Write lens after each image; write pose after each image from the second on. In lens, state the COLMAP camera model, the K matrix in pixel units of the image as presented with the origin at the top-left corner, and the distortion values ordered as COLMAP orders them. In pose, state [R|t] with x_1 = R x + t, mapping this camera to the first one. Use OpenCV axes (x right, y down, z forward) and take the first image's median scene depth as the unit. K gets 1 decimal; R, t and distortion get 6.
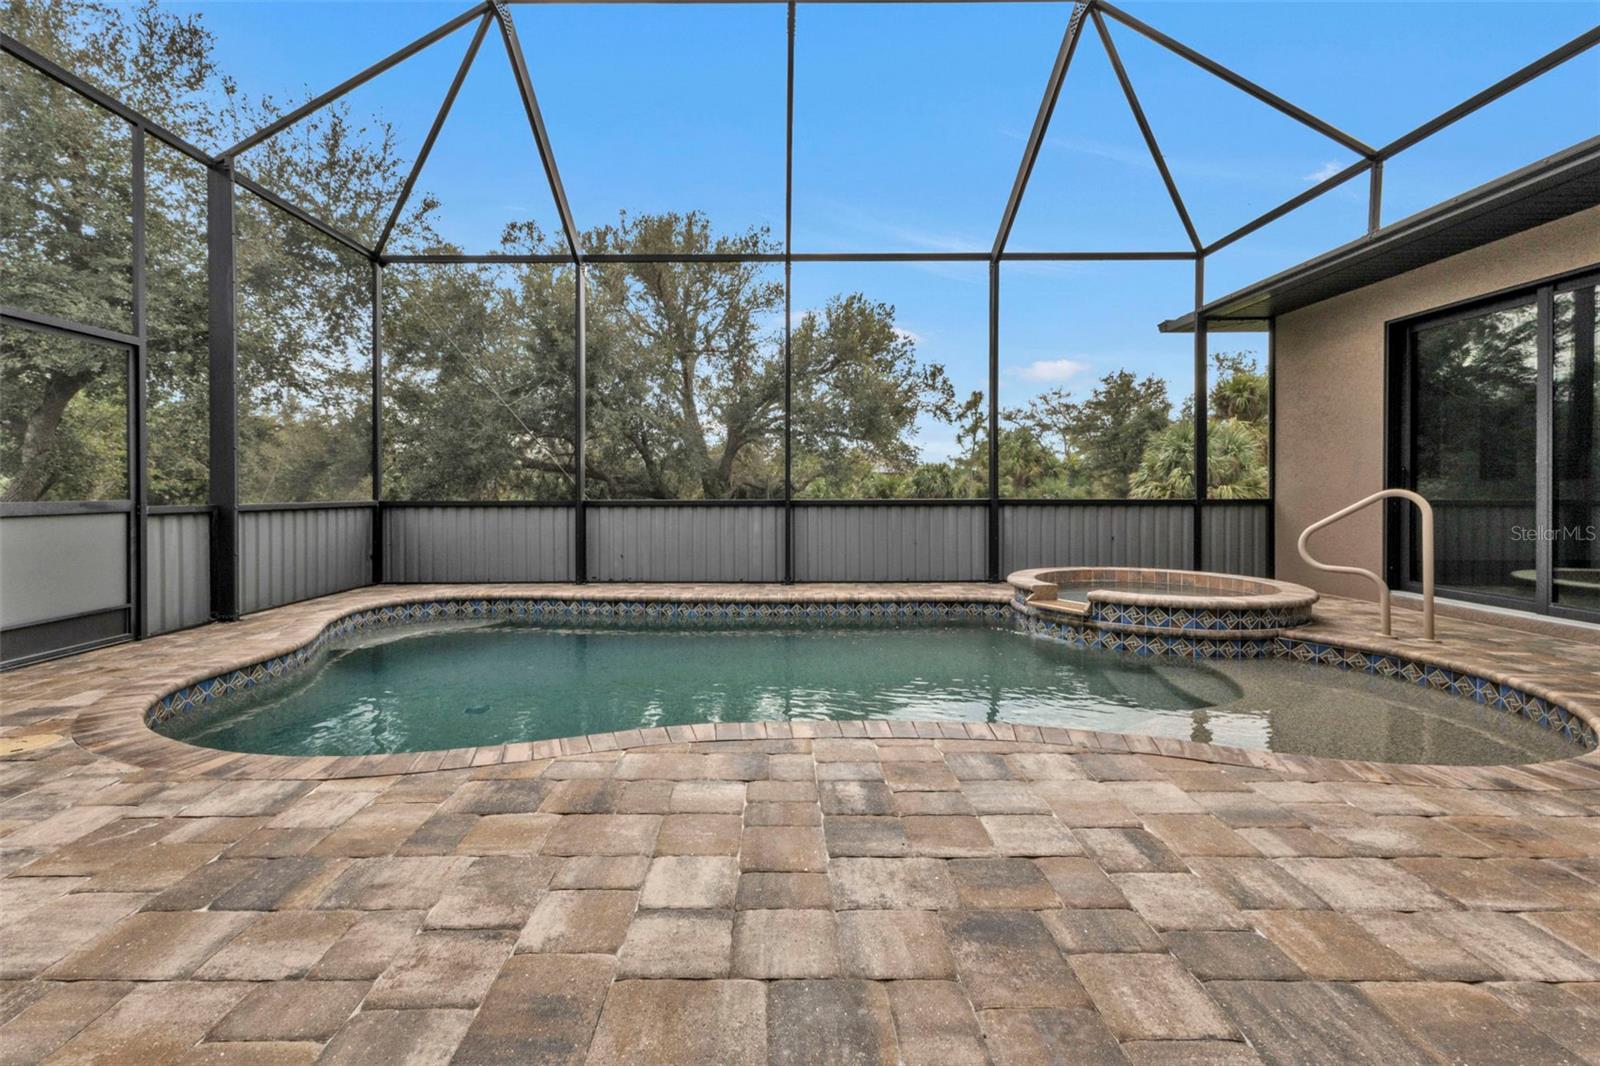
lens RADIAL K [[701.4, 0, 777.5], [0, 701.4, 496.8], [0, 0, 1]] dist [0.008946, -0.000031]
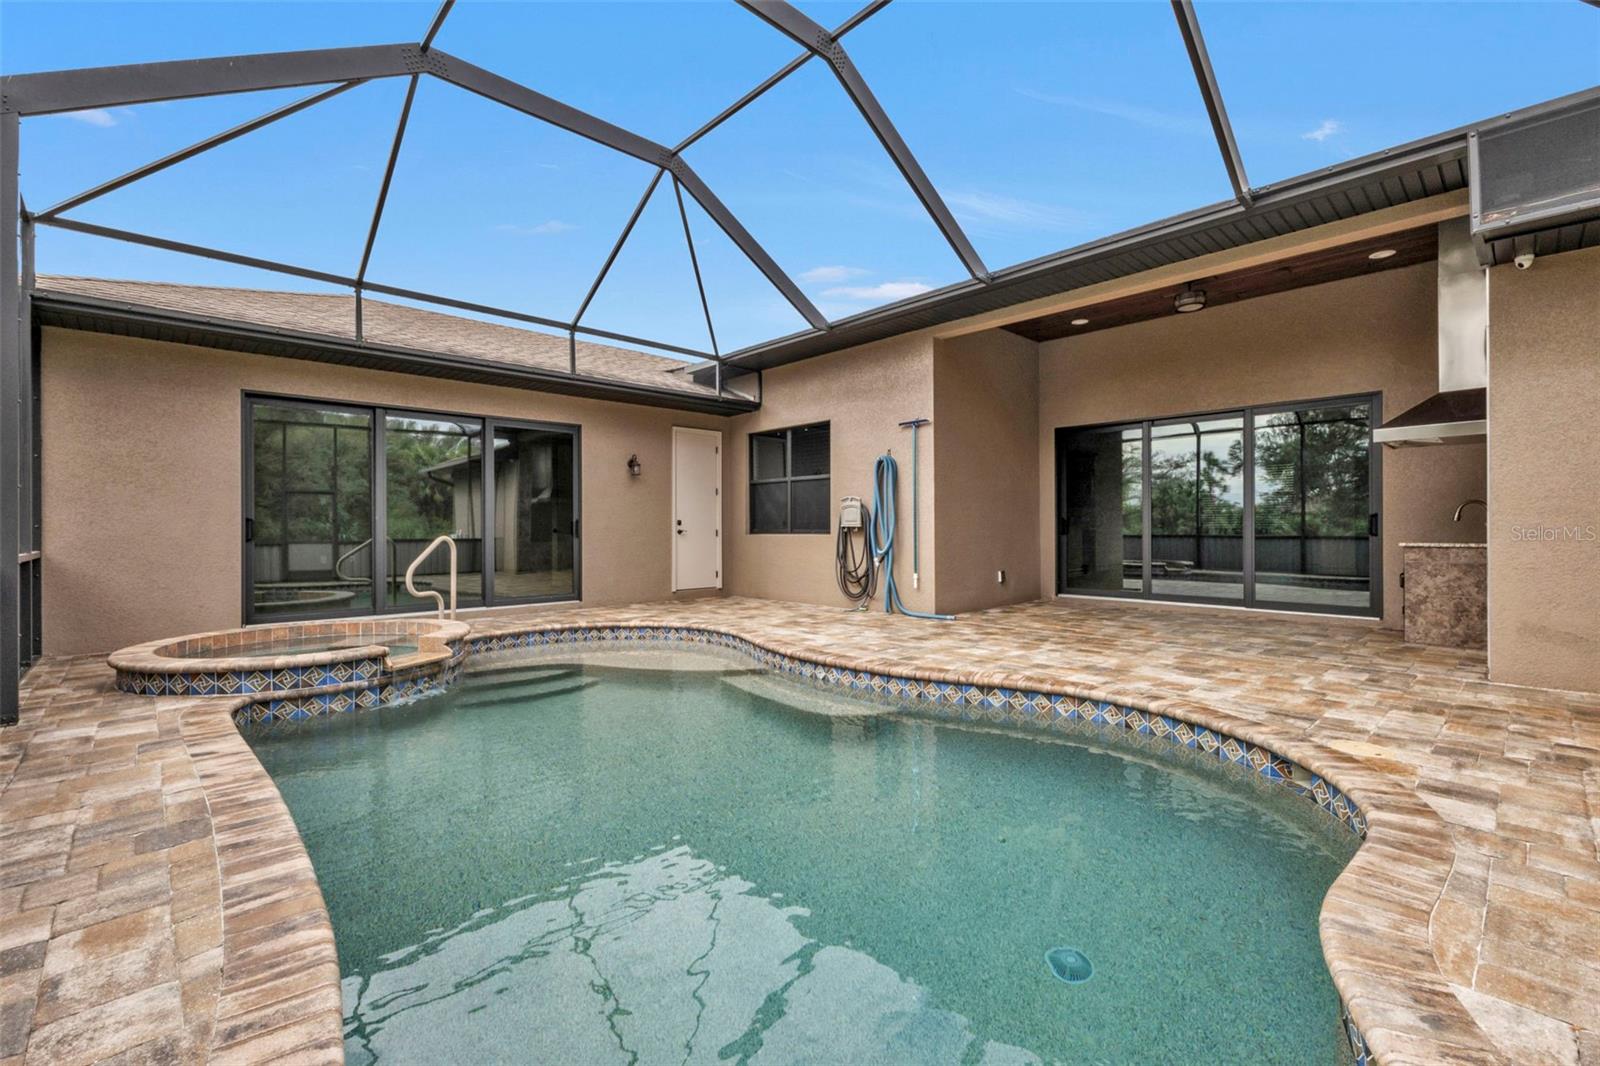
lens RADIAL K [[683.1, 0, 813.6], [0, 683.1, 528.6], [0, 0, 1]] dist [-0.004002, -0.000318]
pose [[-0.684110, 0.004790, 0.729363, -0.529149], [0.016238, 0.999831, 0.008664, -0.019144], [-0.729198, 0.017771, -0.684072, 1.010701]]
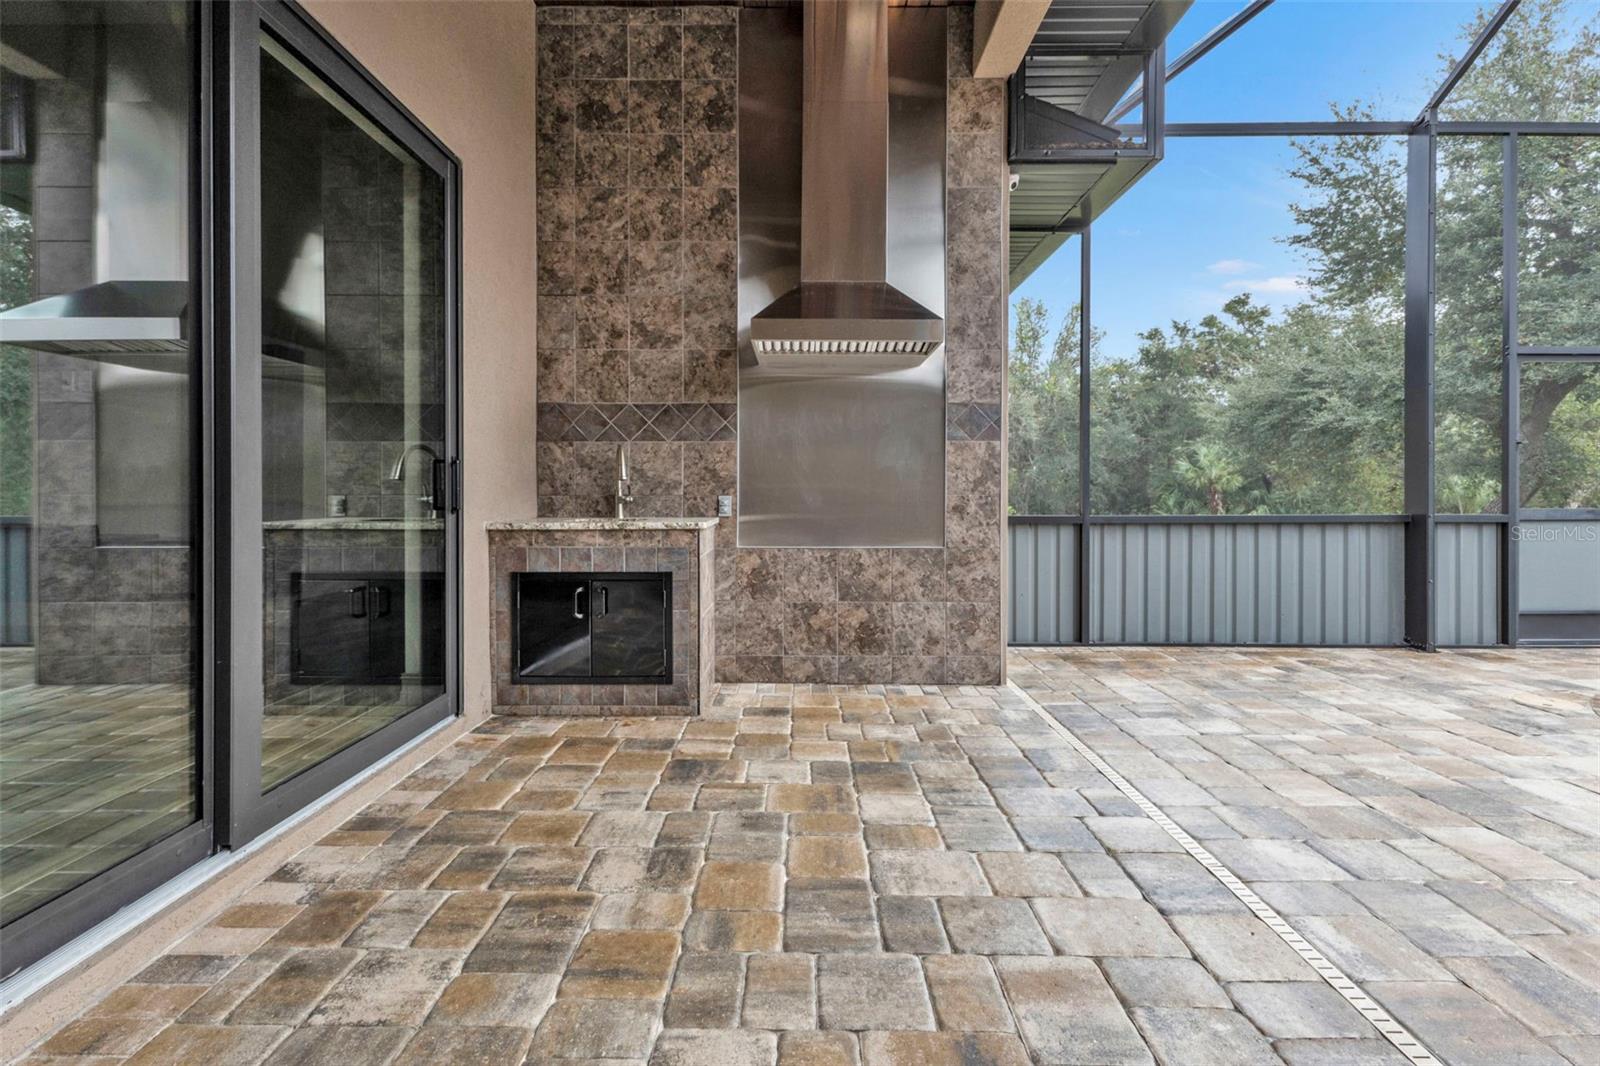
lens RADIAL K [[721.6, 0, 790.3], [0, 721.6, 493.2], [0, 0, 1]] dist [0.003350, -0.000152]
pose [[-0.018405, 0.005867, -0.999813, 0.106937], [-0.012149, 0.999908, 0.006091, -0.007266], [0.999757, 0.012259, -0.018332, -0.142011]]
